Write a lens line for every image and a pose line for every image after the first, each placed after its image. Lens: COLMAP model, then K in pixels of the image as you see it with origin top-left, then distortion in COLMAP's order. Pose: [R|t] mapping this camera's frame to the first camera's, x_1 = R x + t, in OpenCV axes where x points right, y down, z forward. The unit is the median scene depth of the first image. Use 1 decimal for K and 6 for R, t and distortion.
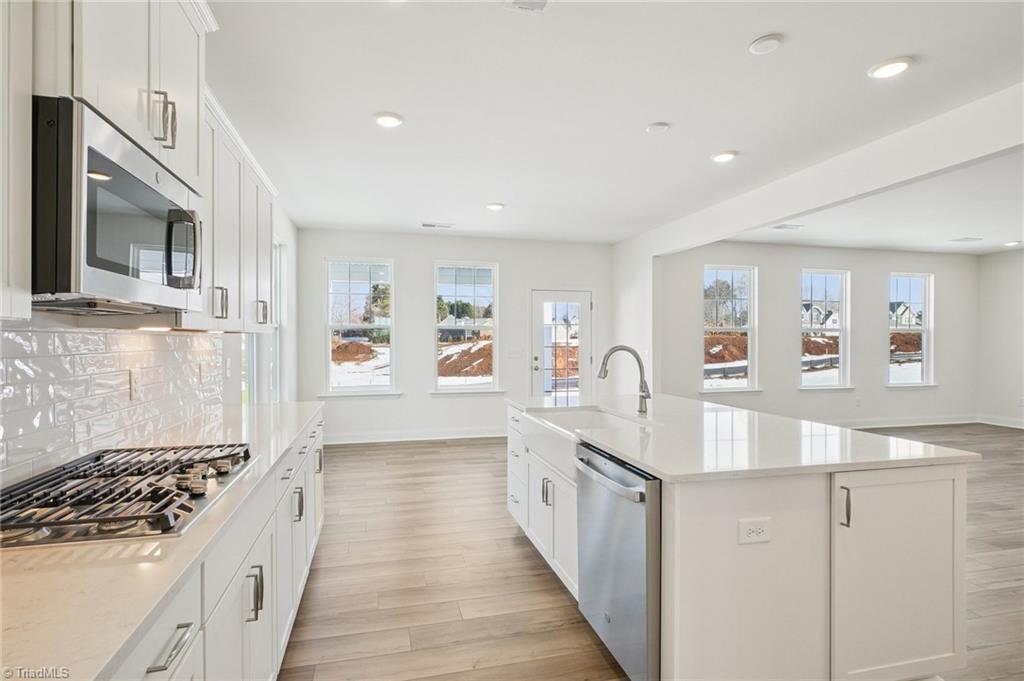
lens RADIAL K [[492.3, 0, 495.6], [0, 492.3, 340.0], [0, 0, 1]] dist [-0.010397, 0.005769]
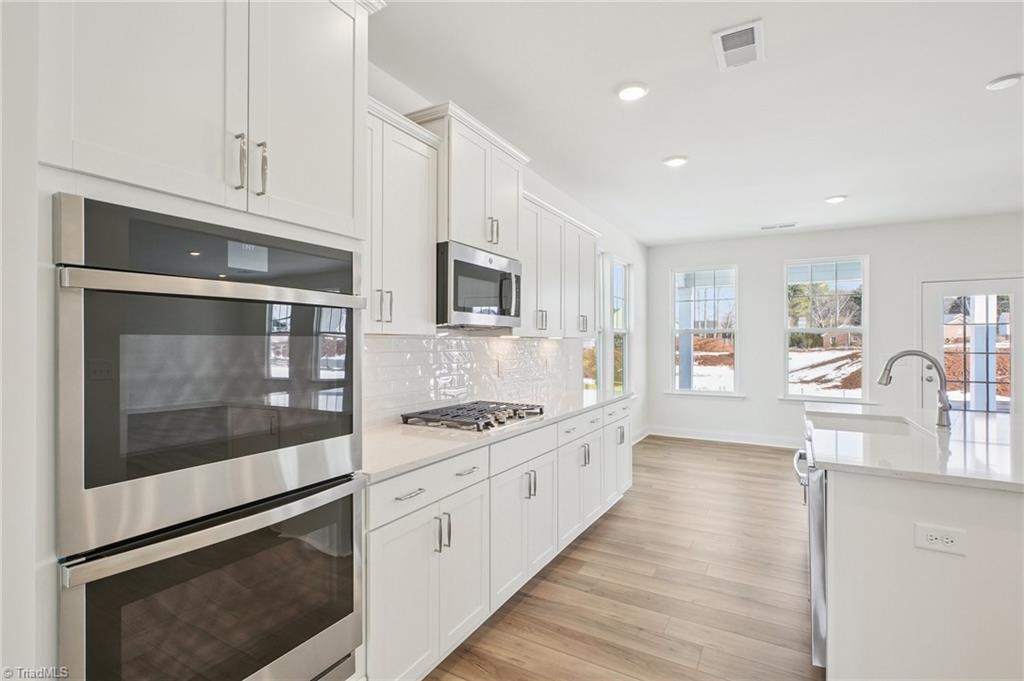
lens RADIAL K [[492.3, 0, 492.5], [0, 492.3, 334.5], [0, 0, 1]] dist [-0.010397, 0.005769]
pose [[0.713458, -0.010100, -0.700625, 0.122777], [-0.002492, 0.999853, -0.016951, -0.000151], [0.700693, 0.013840, 0.713328, -0.070145]]
